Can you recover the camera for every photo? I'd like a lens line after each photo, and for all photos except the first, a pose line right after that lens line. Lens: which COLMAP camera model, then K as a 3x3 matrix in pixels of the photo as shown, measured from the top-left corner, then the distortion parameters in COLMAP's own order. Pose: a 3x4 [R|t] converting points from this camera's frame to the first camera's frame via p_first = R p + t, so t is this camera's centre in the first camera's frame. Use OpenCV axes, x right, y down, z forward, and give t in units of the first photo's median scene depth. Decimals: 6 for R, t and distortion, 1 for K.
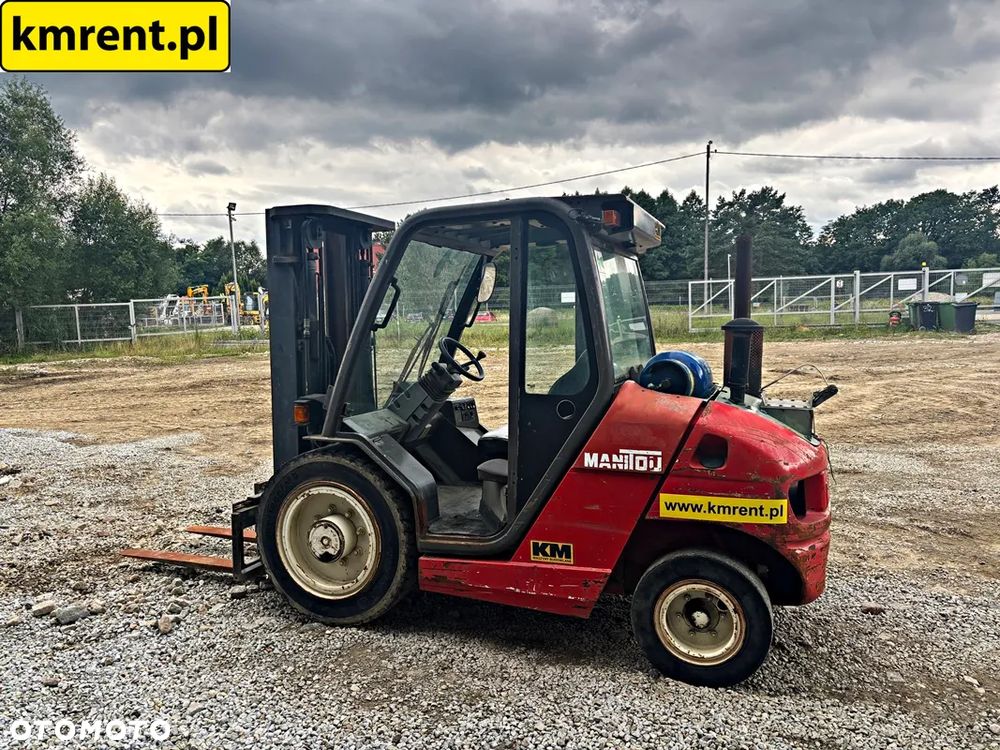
lens RADIAL K [[752.6, 0, 501.9], [0, 752.6, 384.0], [0, 0, 1]] dist [0.034659, -0.033900]
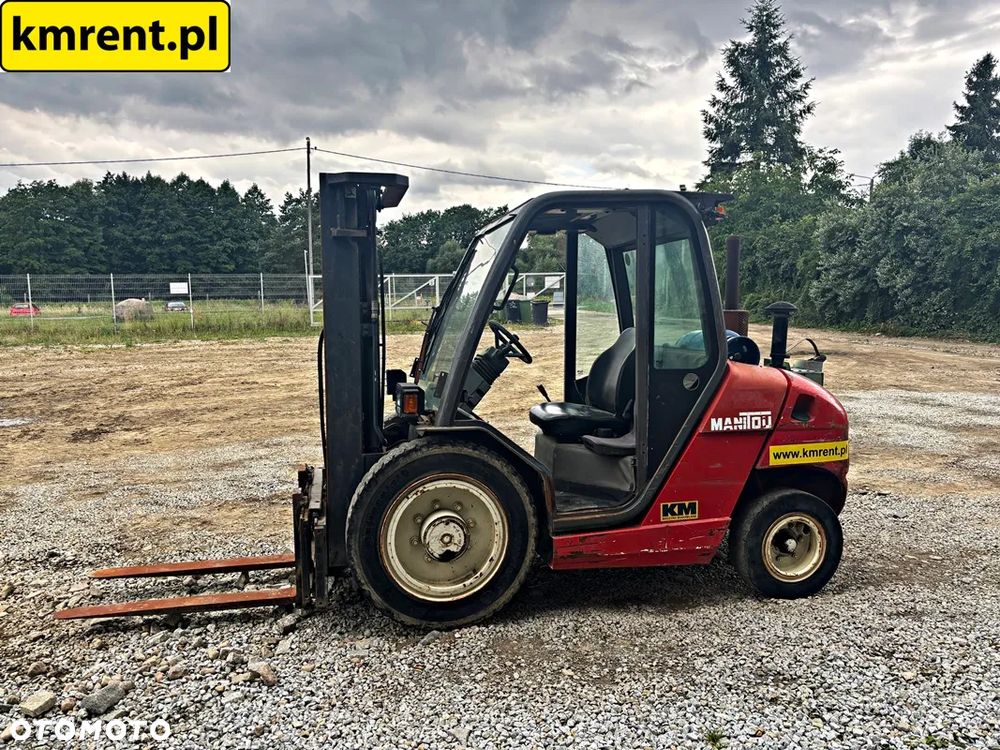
lens RADIAL K [[747.3, 0, 500.0], [0, 747.3, 375.0], [0, 0, 1]] dist [0.034024, -0.033650]
pose [[0.841661, -0.042249, 0.538351, -0.648065], [0.045061, 0.998953, 0.007947, 0.001840], [-0.538123, 0.017570, 0.842683, 0.179192]]
